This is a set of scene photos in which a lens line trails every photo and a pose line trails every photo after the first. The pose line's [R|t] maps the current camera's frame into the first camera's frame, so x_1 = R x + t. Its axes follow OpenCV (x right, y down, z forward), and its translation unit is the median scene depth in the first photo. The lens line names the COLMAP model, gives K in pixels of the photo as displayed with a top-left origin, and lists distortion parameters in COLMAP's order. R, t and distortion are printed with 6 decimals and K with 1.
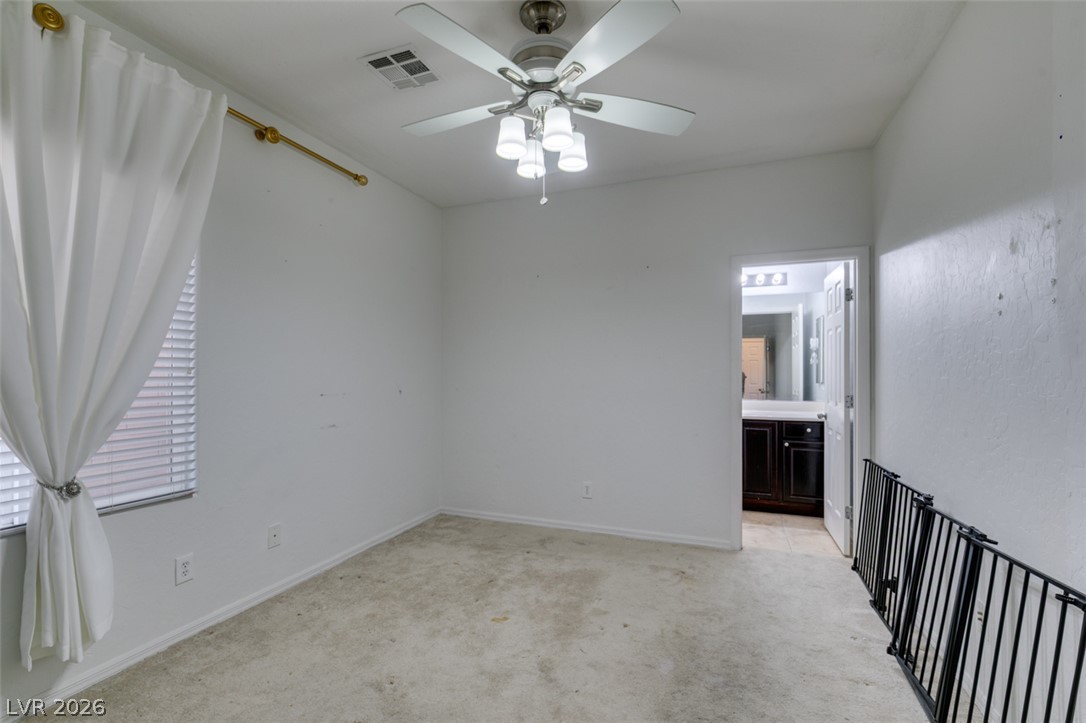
lens RADIAL K [[484.8, 0, 539.6], [0, 484.8, 368.7], [0, 0, 1]] dist [-0.000347, 0.000001]
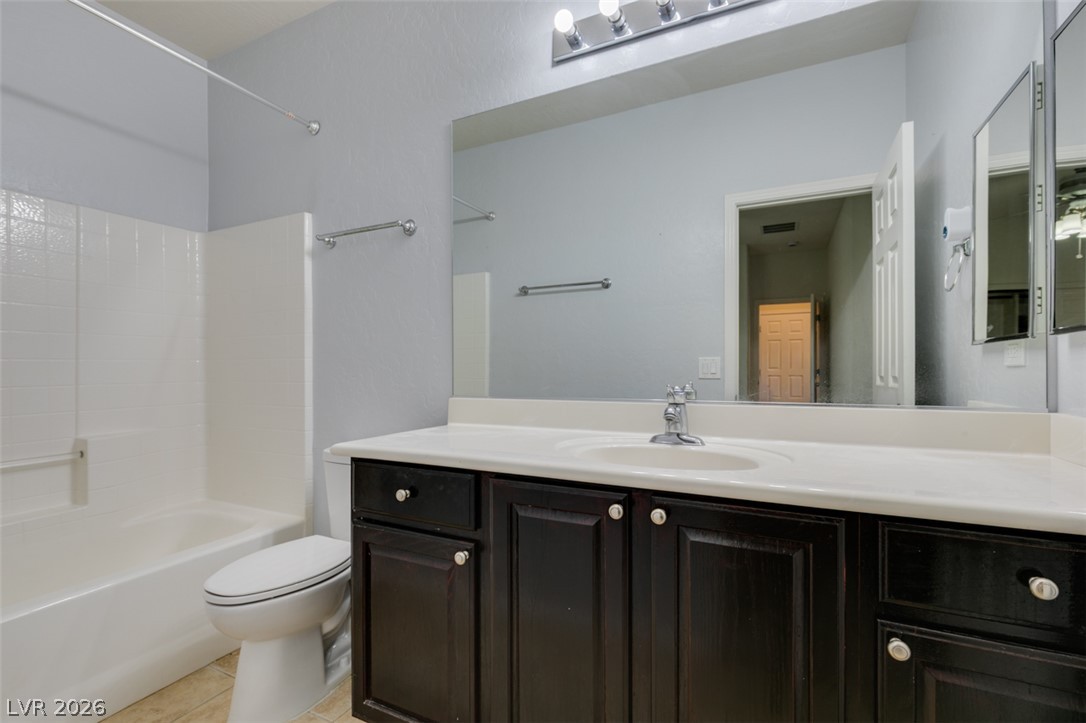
lens RADIAL K [[484.8, 0, 539.6], [0, 484.8, 368.7], [0, 0, 1]] dist [-0.000347, 0.000001]
pose [[0.996315, -0.007811, -0.085417, 0.377981], [0.008471, 0.999937, 0.007362, 0.042871], [0.085354, -0.008058, 0.996318, 0.781605]]
